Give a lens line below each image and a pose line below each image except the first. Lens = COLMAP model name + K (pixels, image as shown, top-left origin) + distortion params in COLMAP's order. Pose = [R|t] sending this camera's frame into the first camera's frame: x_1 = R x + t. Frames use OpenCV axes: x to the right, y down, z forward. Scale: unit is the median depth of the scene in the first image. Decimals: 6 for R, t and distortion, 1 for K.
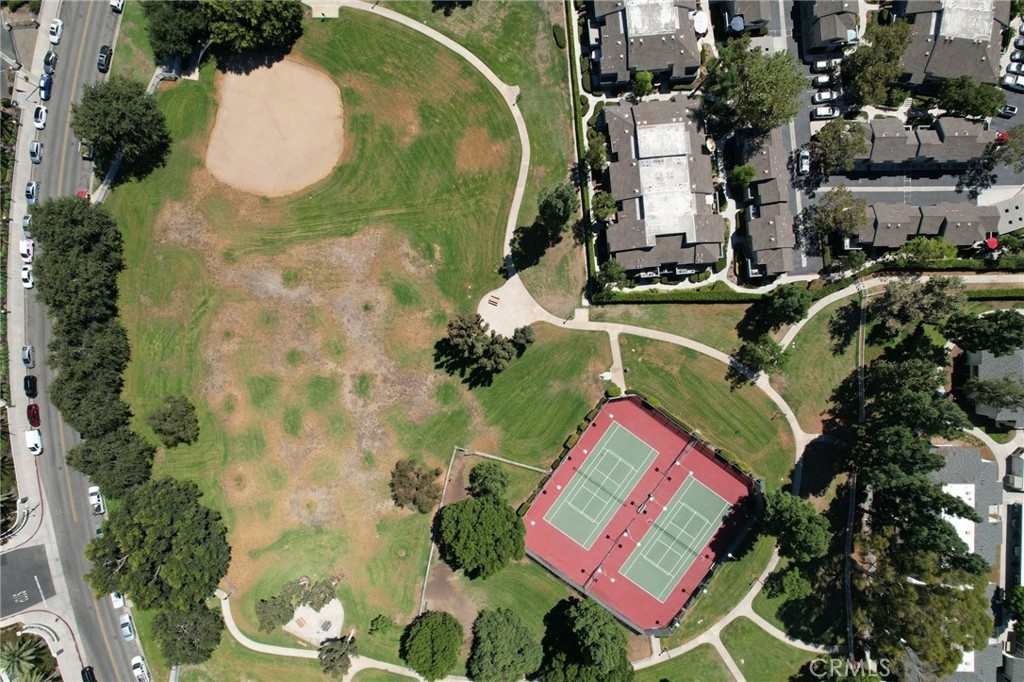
lens RADIAL K [[657.0, 0, 506.7], [0, 657.0, 334.7], [0, 0, 1]] dist [-0.061025, 0.055021]
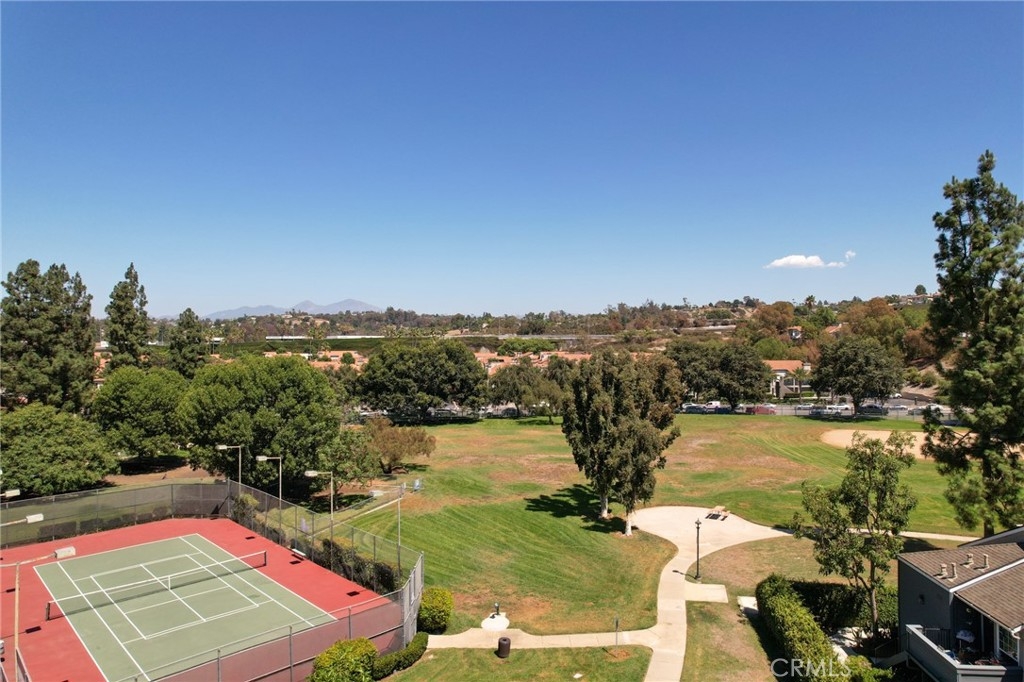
lens RADIAL K [[657.0, 0, 516.4], [0, 657.0, 343.2], [0, 0, 1]] dist [-0.061025, 0.055021]
pose [[-0.173533, 0.021418, -0.984595, 0.430469], [-0.984656, 0.014917, 0.173868, 0.003193], [0.018411, 0.999659, 0.018501, 0.878143]]
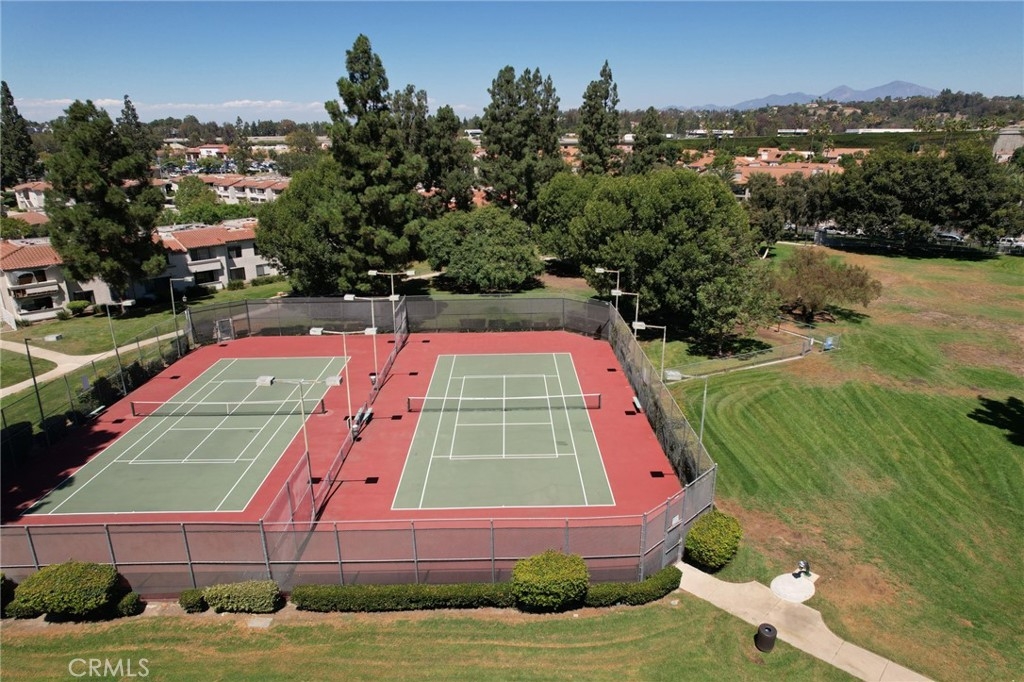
lens RADIAL K [[657.0, 0, 517.6], [0, 657.0, 339.8], [0, 0, 1]] dist [-0.061025, 0.055021]
pose [[-0.800492, 0.202568, -0.564074, 0.322994], [-0.598678, -0.225907, 0.768473, -0.023677], [0.028240, 0.952855, 0.302109, 0.867335]]
